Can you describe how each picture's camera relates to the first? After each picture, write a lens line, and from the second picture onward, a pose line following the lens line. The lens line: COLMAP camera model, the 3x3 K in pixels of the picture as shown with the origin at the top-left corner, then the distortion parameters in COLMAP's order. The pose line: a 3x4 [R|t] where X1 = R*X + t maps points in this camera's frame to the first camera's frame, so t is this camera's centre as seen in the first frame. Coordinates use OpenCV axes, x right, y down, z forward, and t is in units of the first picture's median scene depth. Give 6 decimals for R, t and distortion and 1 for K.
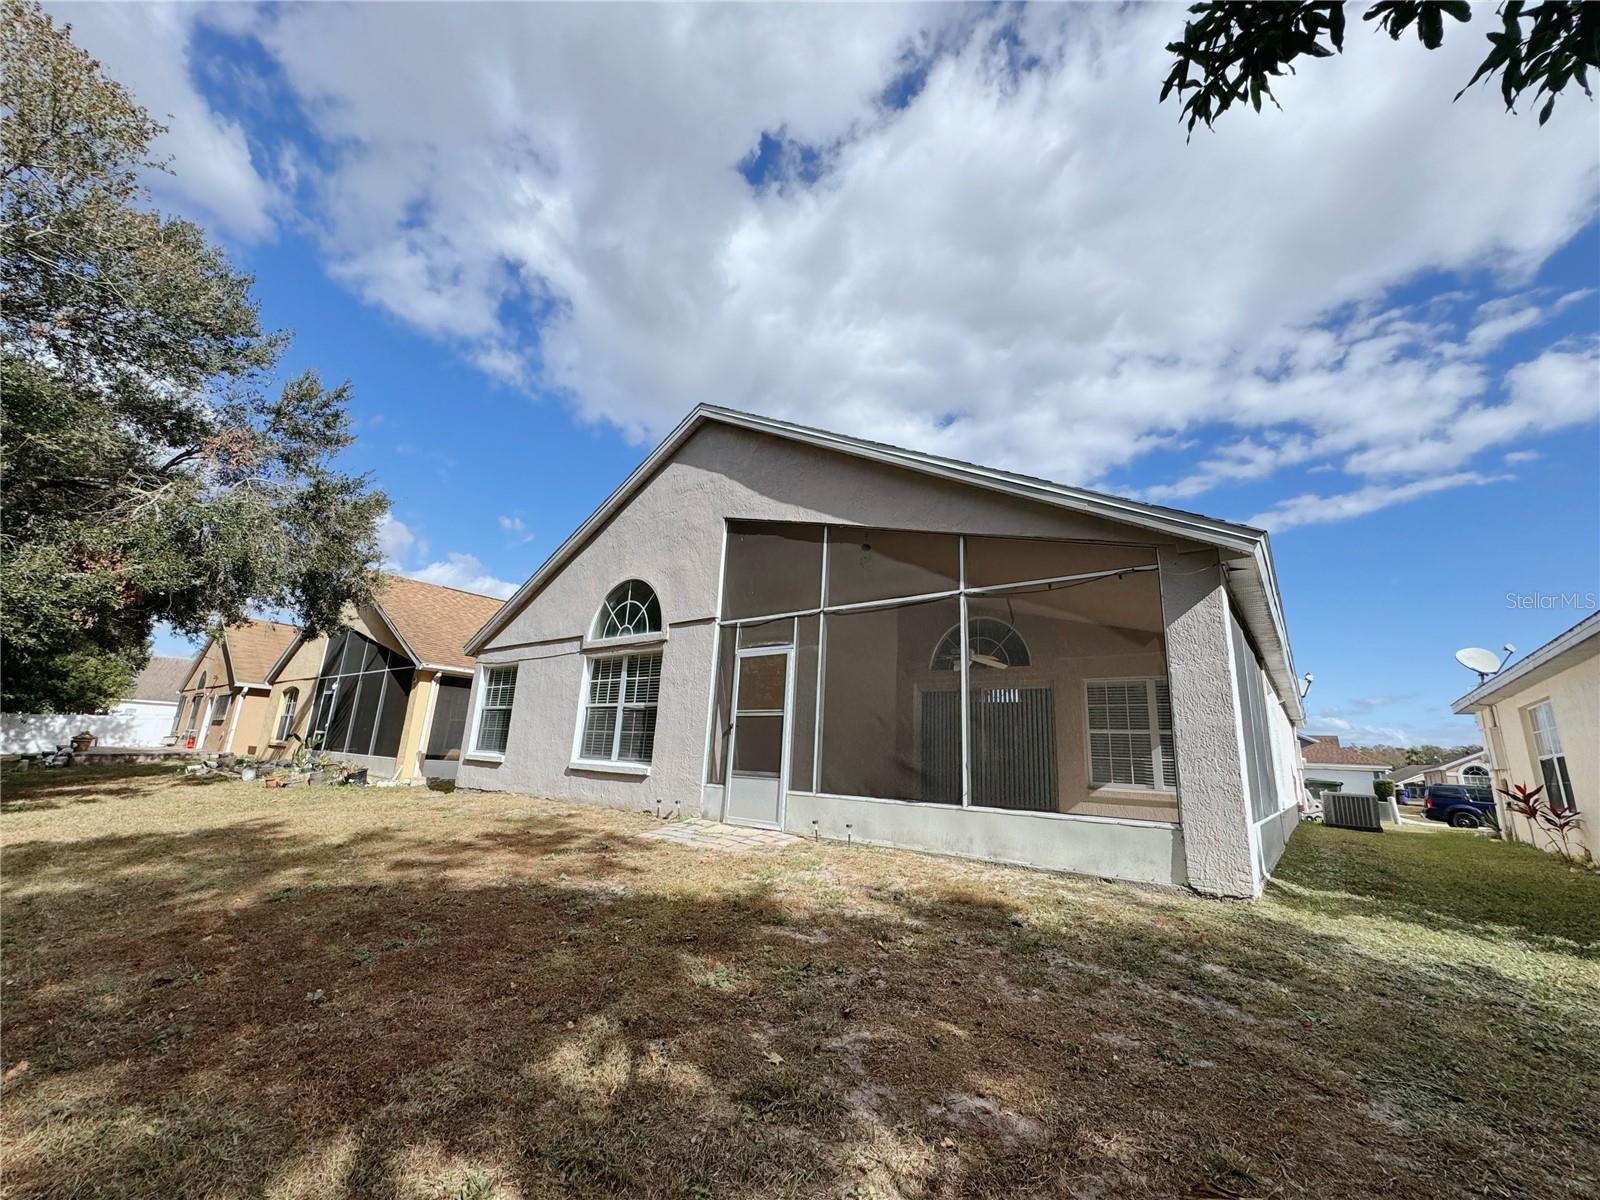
lens RADIAL K [[633.9, 0, 792.9], [0, 633.9, 599.9], [0, 0, 1]] dist [-0.003992, 0.000065]
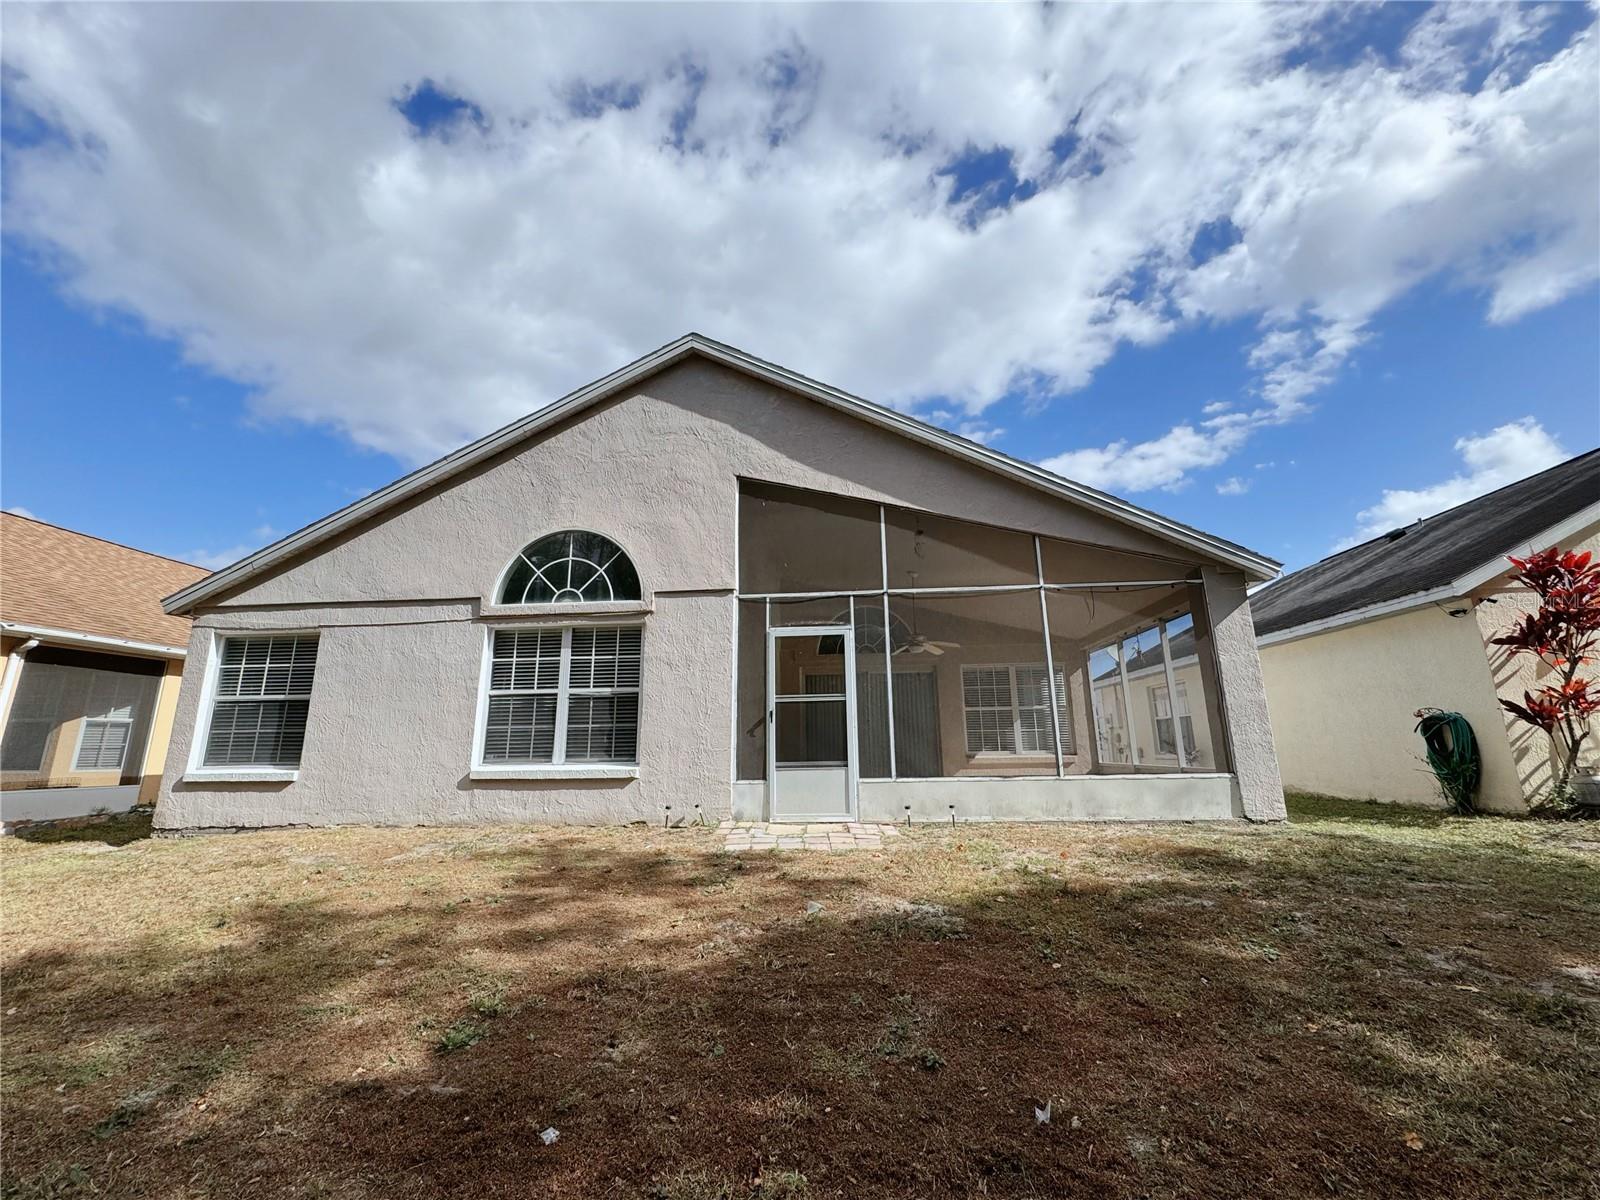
lens RADIAL K [[633.9, 0, 795.5], [0, 633.9, 601.6], [0, 0, 1]] dist [-0.003992, 0.000065]
pose [[0.829122, 0.067050, 0.555033, -0.513722], [-0.082929, 0.996549, 0.003495, 0.033262], [-0.552883, -0.048926, 0.831821, 0.223336]]
